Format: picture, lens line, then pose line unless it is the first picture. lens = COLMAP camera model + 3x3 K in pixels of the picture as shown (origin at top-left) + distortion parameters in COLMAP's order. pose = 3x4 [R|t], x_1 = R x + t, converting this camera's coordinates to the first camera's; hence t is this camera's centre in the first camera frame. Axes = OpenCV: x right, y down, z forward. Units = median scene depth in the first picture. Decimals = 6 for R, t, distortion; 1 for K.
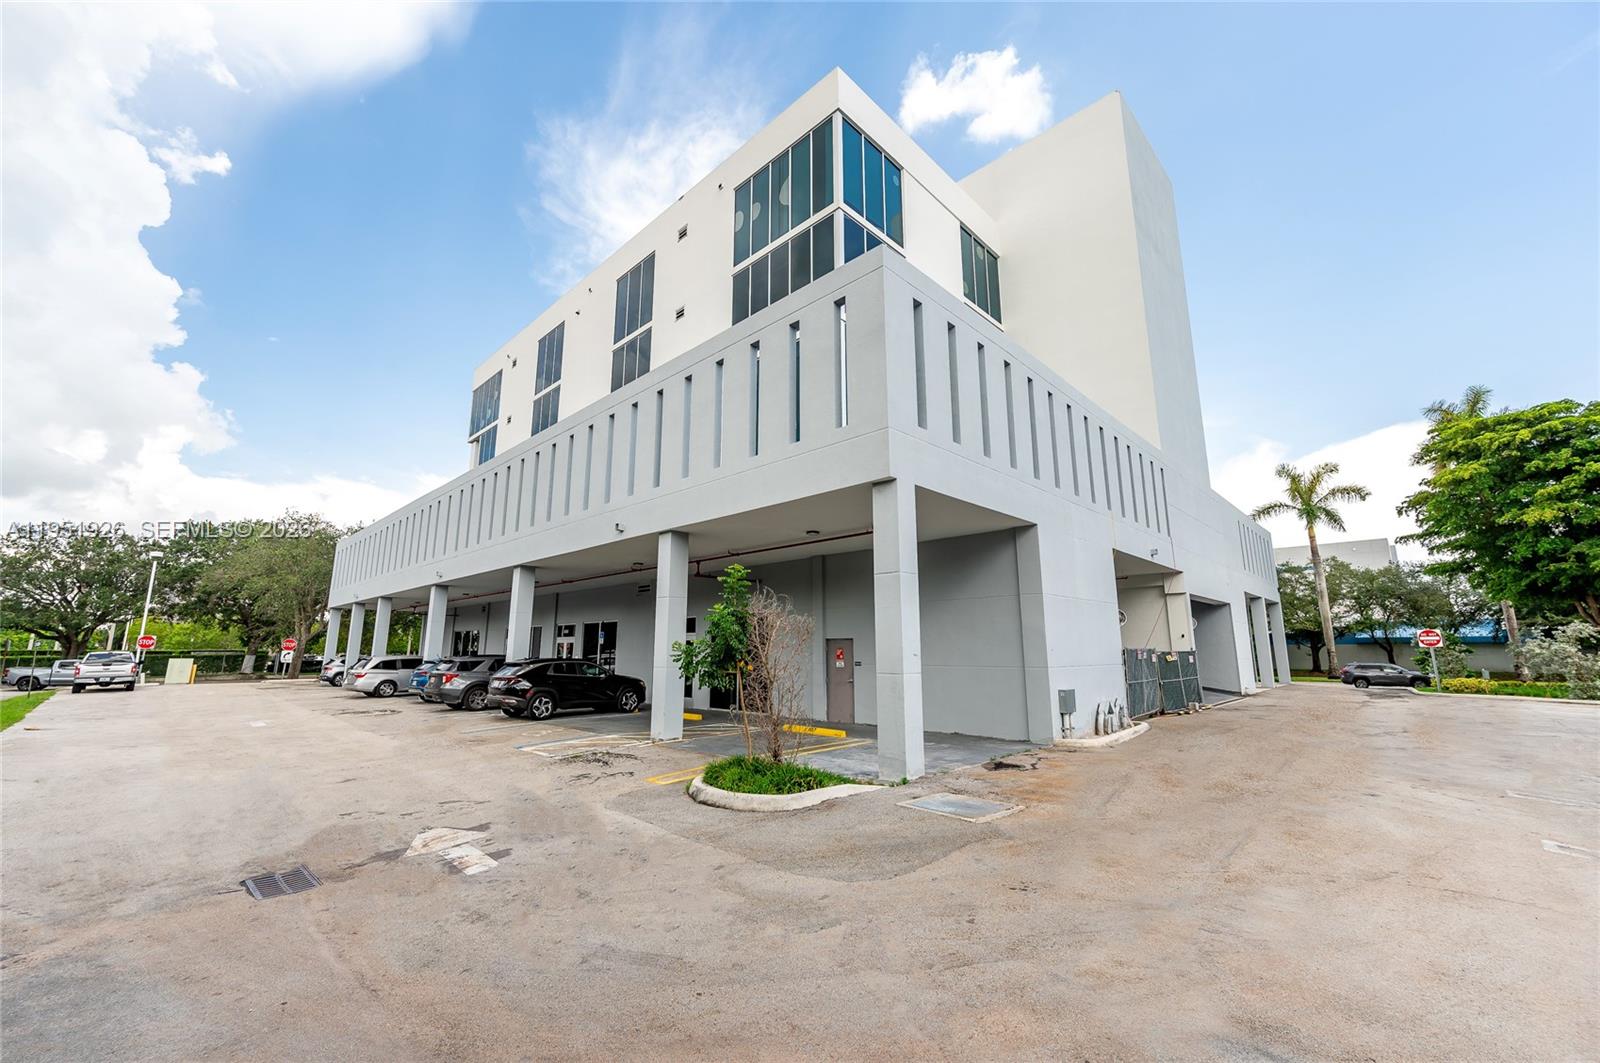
lens RADIAL K [[632.6, 0, 800.7], [0, 632.6, 530.3], [0, 0, 1]] dist [-0.000306, 0.000045]
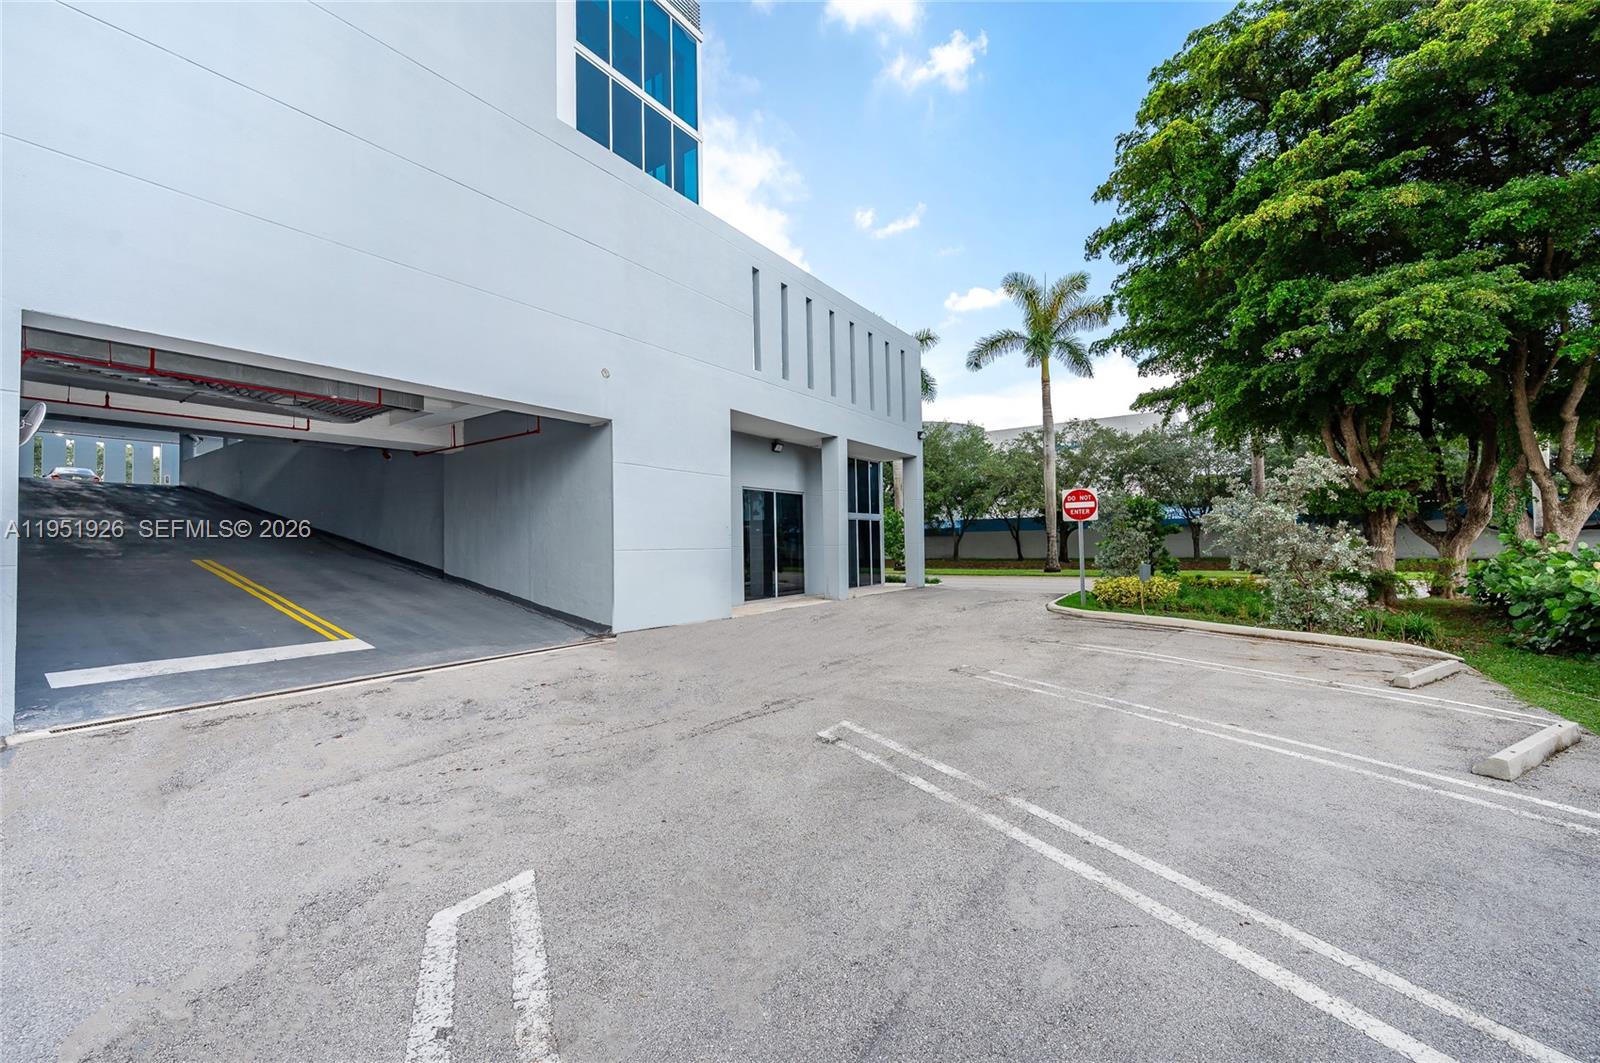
lens RADIAL K [[632.6, 0, 798.7], [0, 632.6, 532.6], [0, 0, 1]] dist [-0.000306, 0.000045]
pose [[0.985142, -0.015589, 0.171031, 0.677279], [-0.013316, 0.985940, 0.166568, 0.109528], [-0.171223, -0.166371, 0.971084, 0.528039]]
